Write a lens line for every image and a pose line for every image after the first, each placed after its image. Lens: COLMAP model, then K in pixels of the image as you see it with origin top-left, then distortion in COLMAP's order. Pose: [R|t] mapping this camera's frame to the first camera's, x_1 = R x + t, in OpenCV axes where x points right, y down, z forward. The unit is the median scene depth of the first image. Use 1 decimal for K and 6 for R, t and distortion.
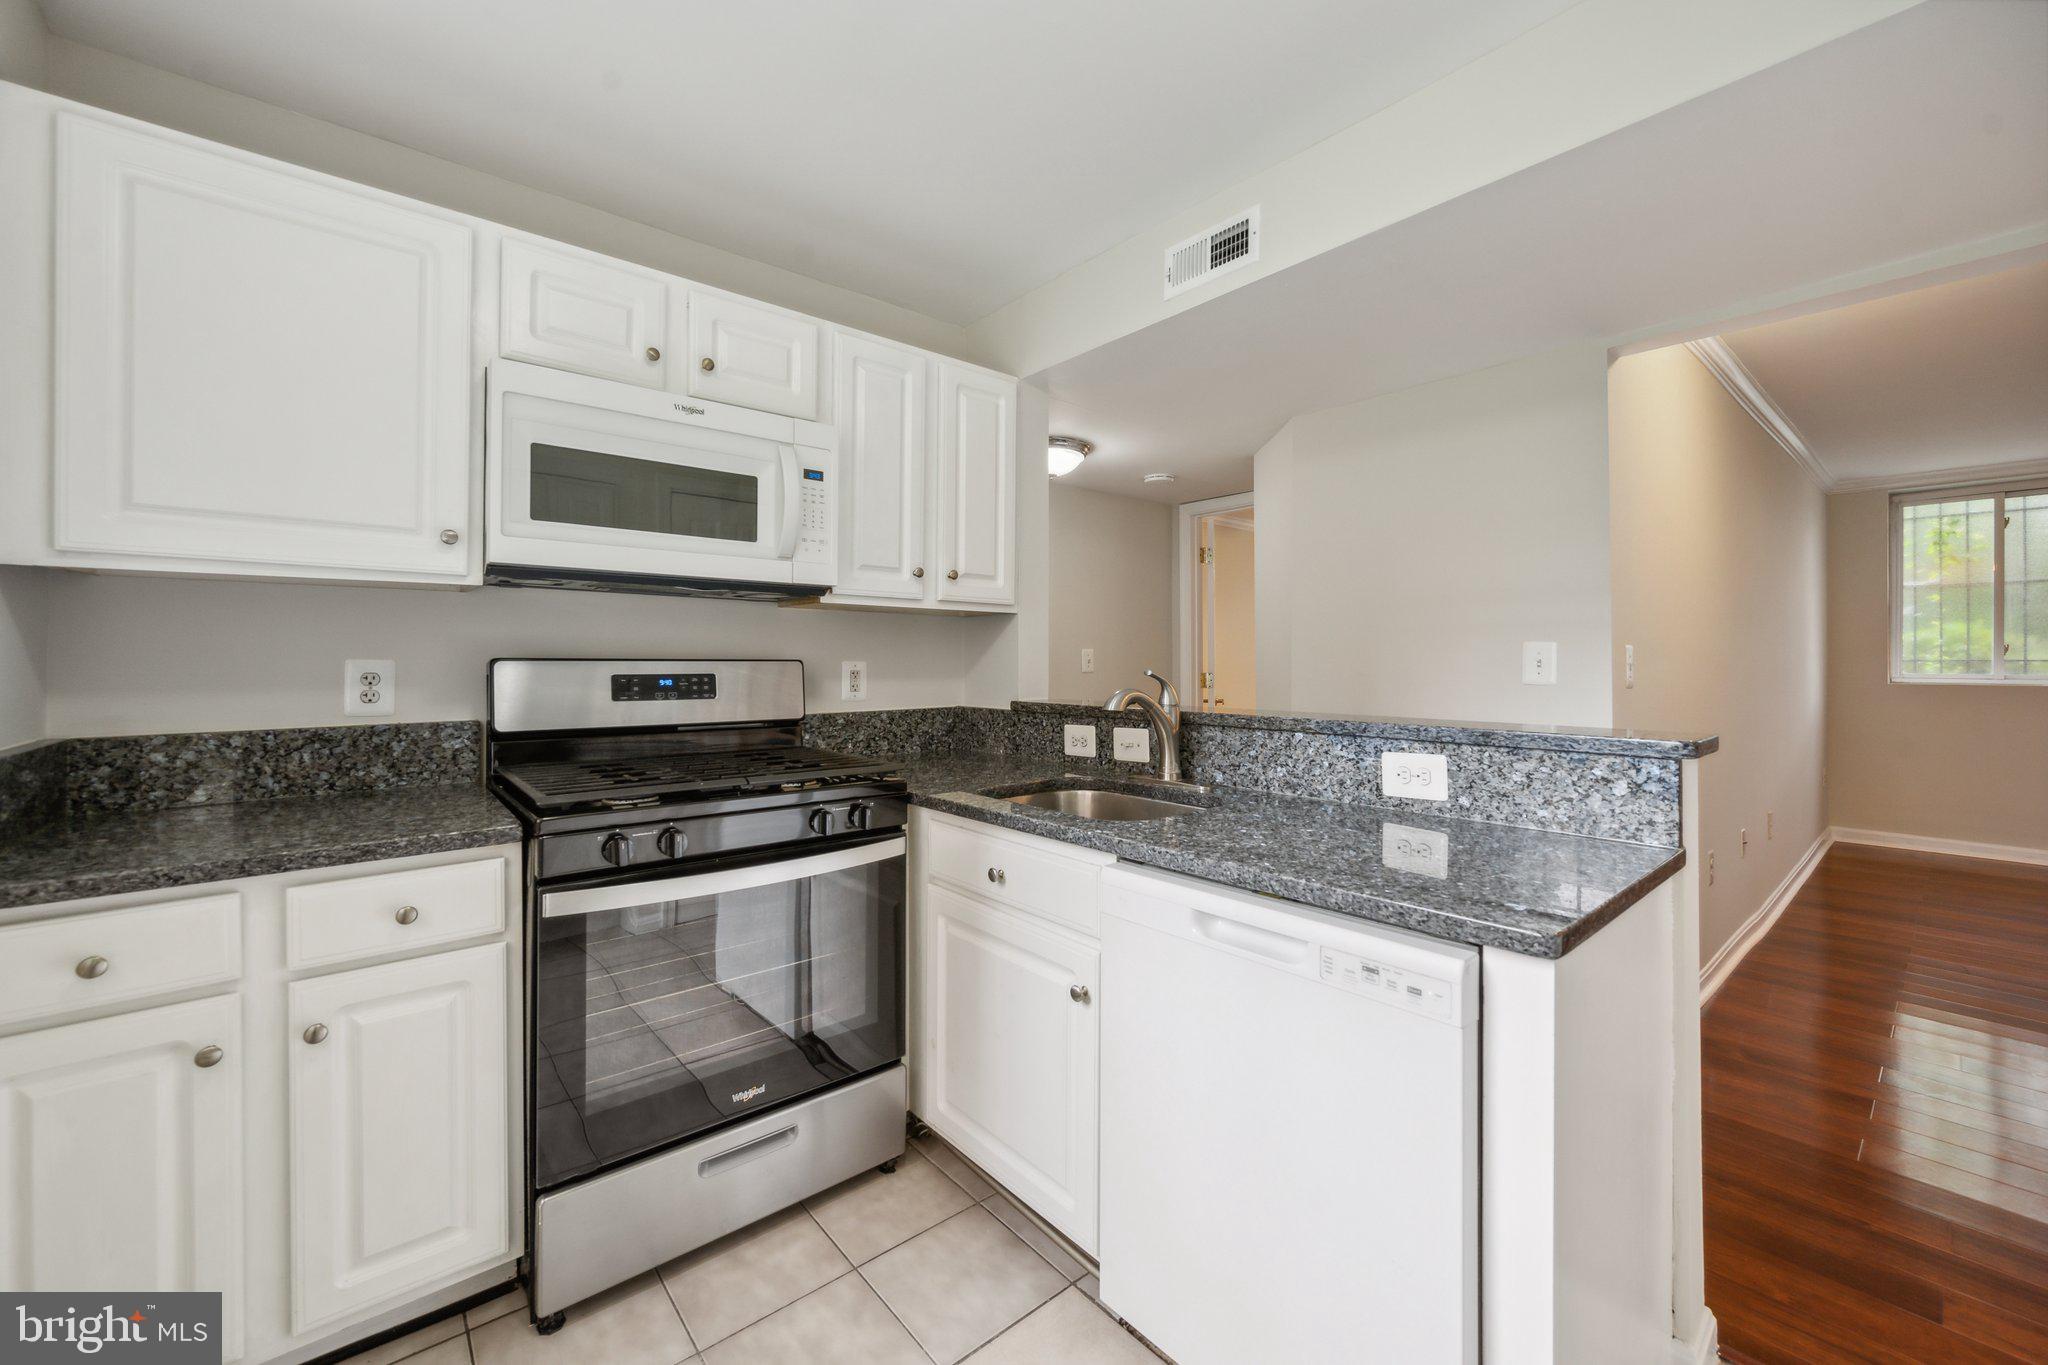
lens RADIAL K [[809.2, 0, 1023.8], [0, 809.2, 667.9], [0, 0, 1]] dist [0.001346, -0.000286]
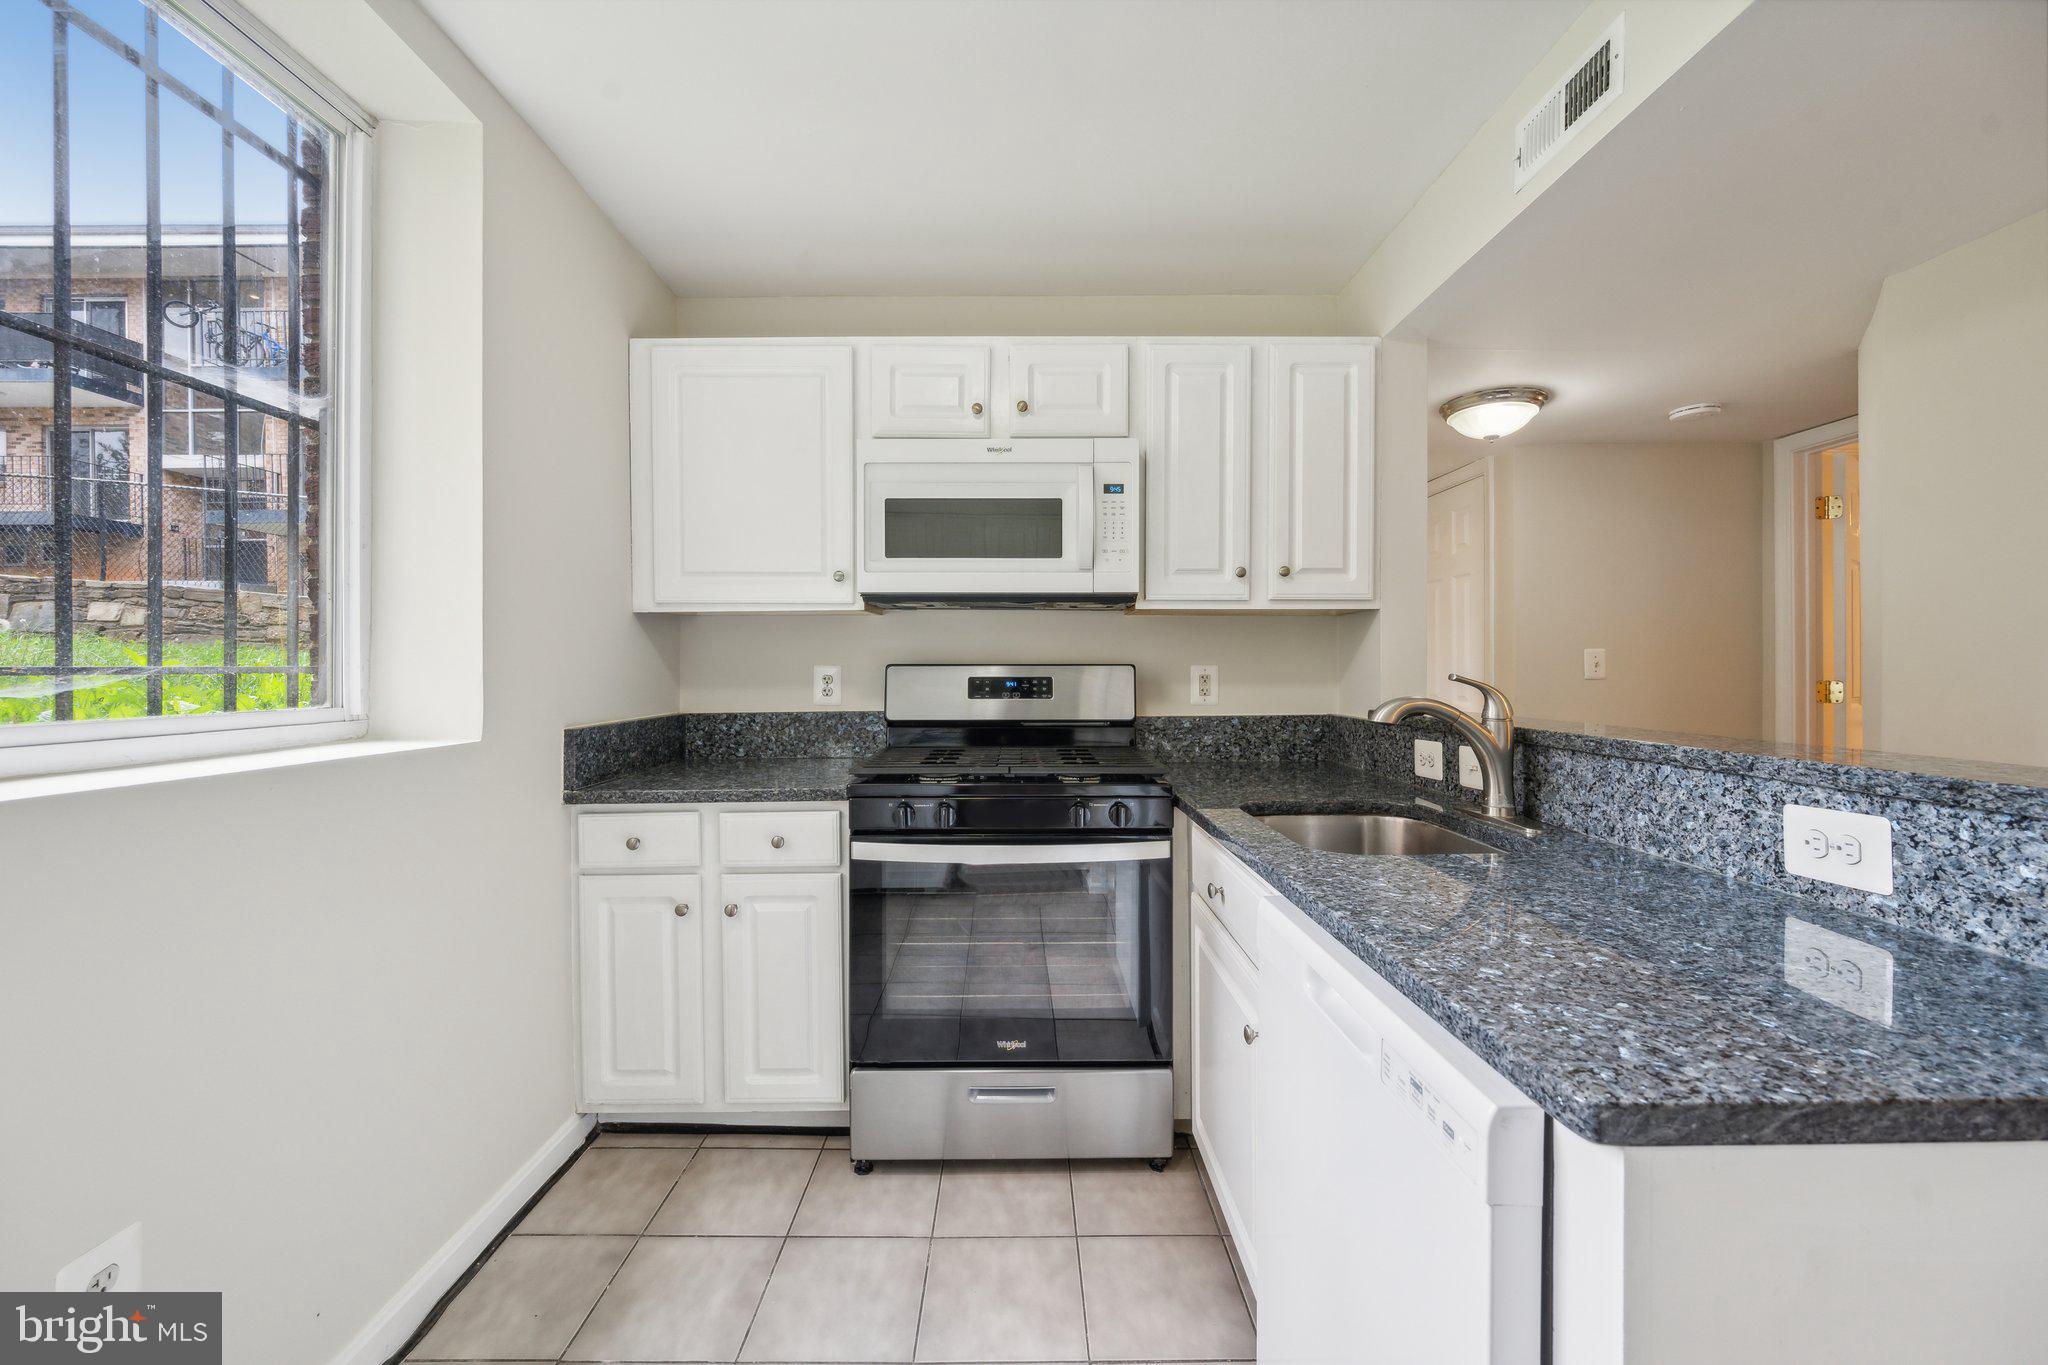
lens RADIAL K [[803.6, 0, 1024.0], [0, 803.6, 682.5], [0, 0, 1]] dist [0.000655, -0.000145]
pose [[0.769110, 0.007756, -0.639069, 0.349700], [-0.001146, 0.999941, 0.010756, 0.003402], [0.639115, -0.007540, 0.769074, 0.128707]]
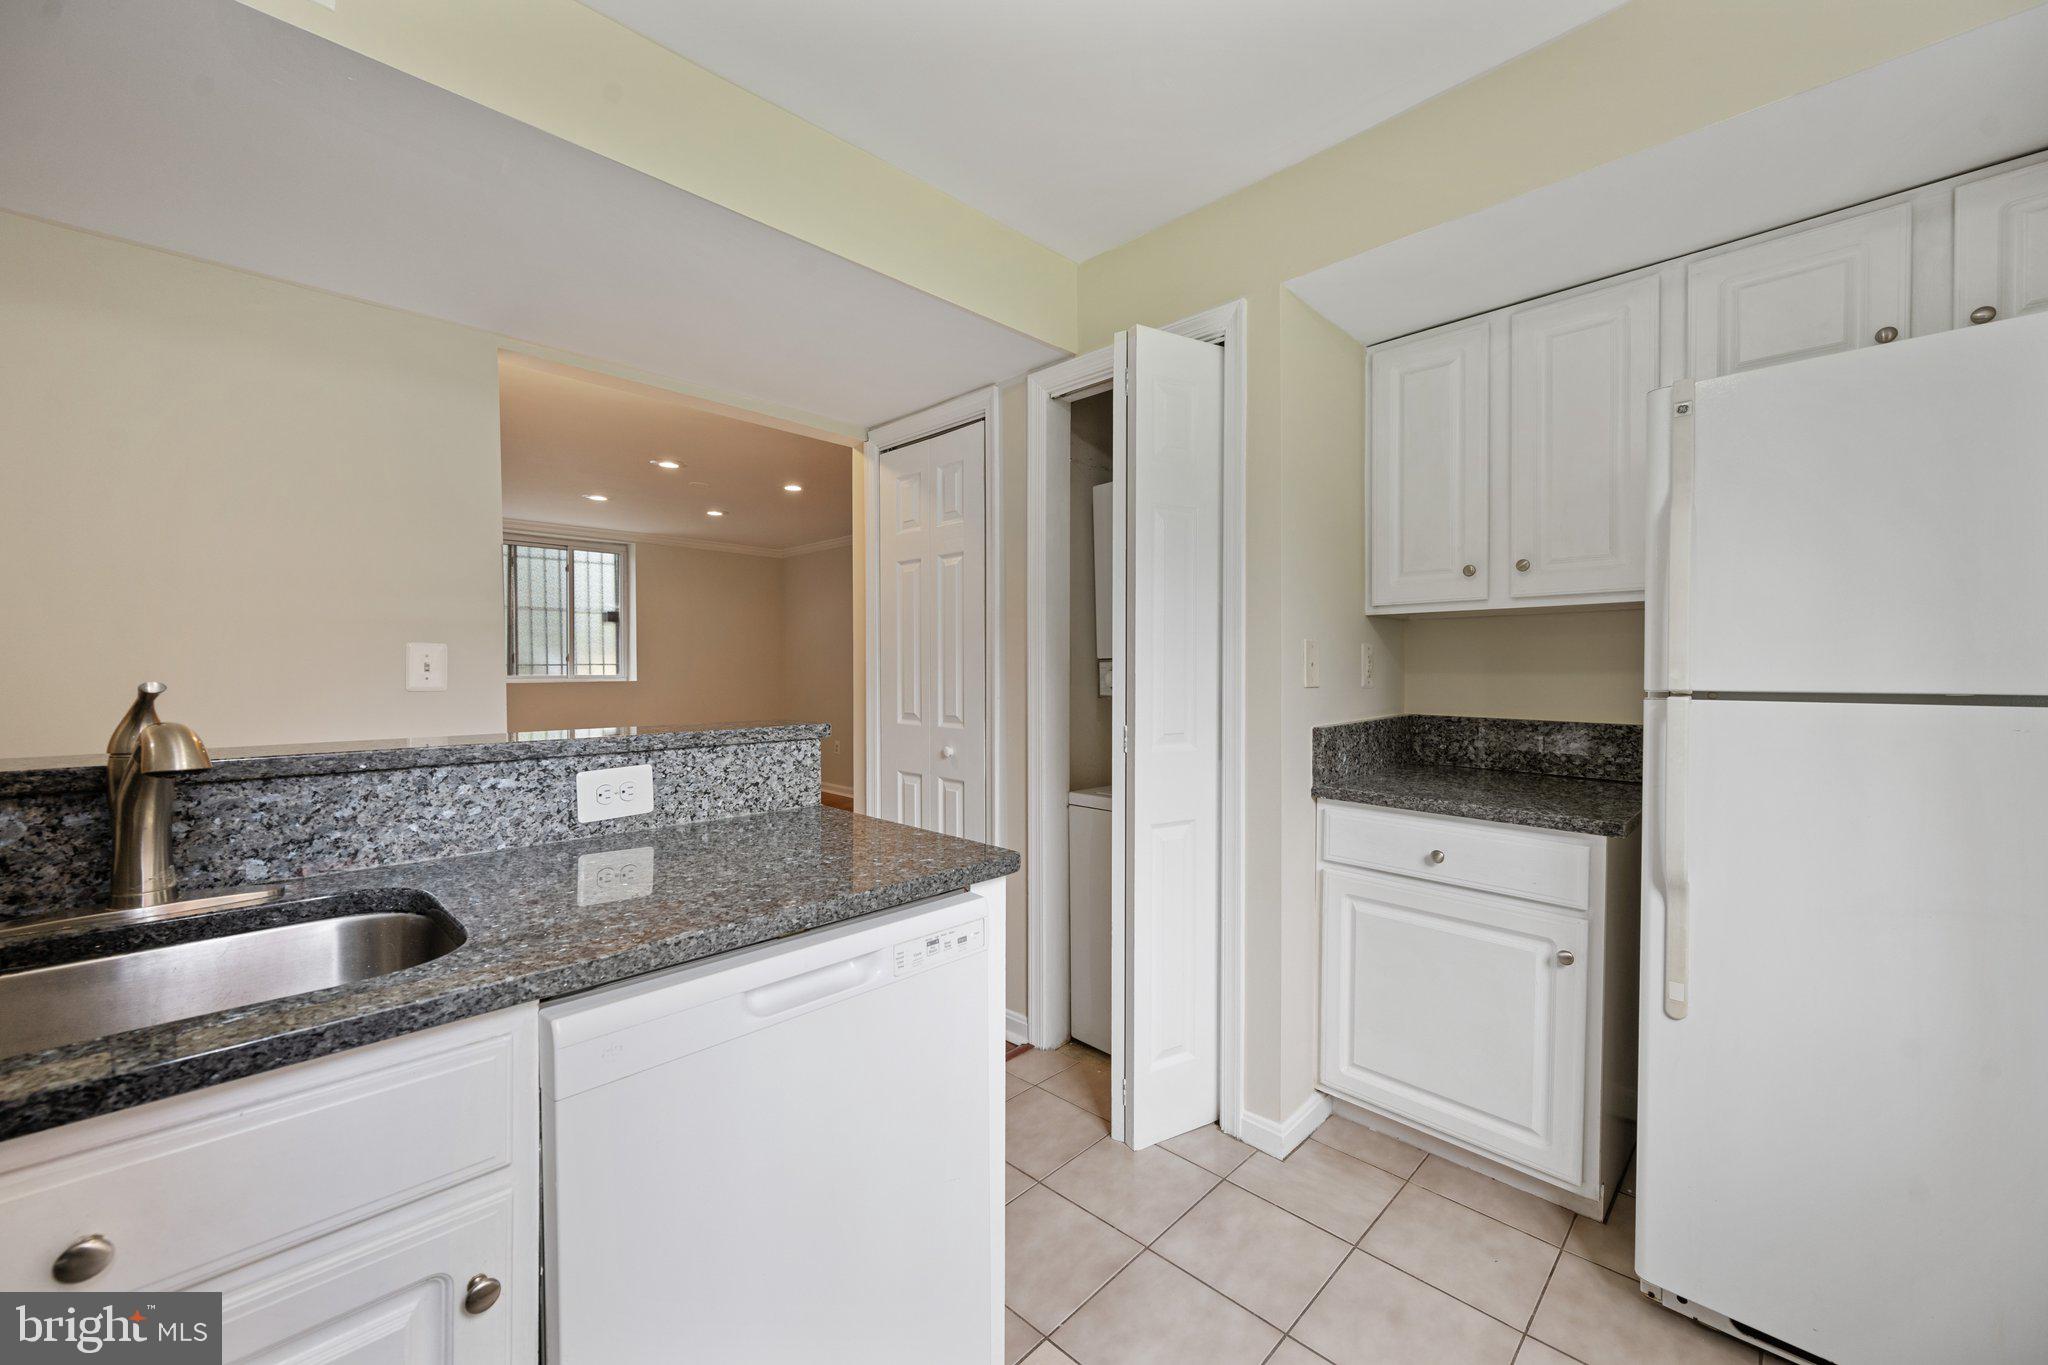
lens RADIAL K [[796.7, 0, 1024.0], [0, 796.7, 682.5], [0, 0, 1]] dist [-0.001452, -0.000196]
pose [[-0.089439, -0.021009, 0.995771, -0.377520], [0.008104, 0.999729, 0.021820, -0.003296], [-0.995959, 0.010021, -0.089245, 0.552408]]
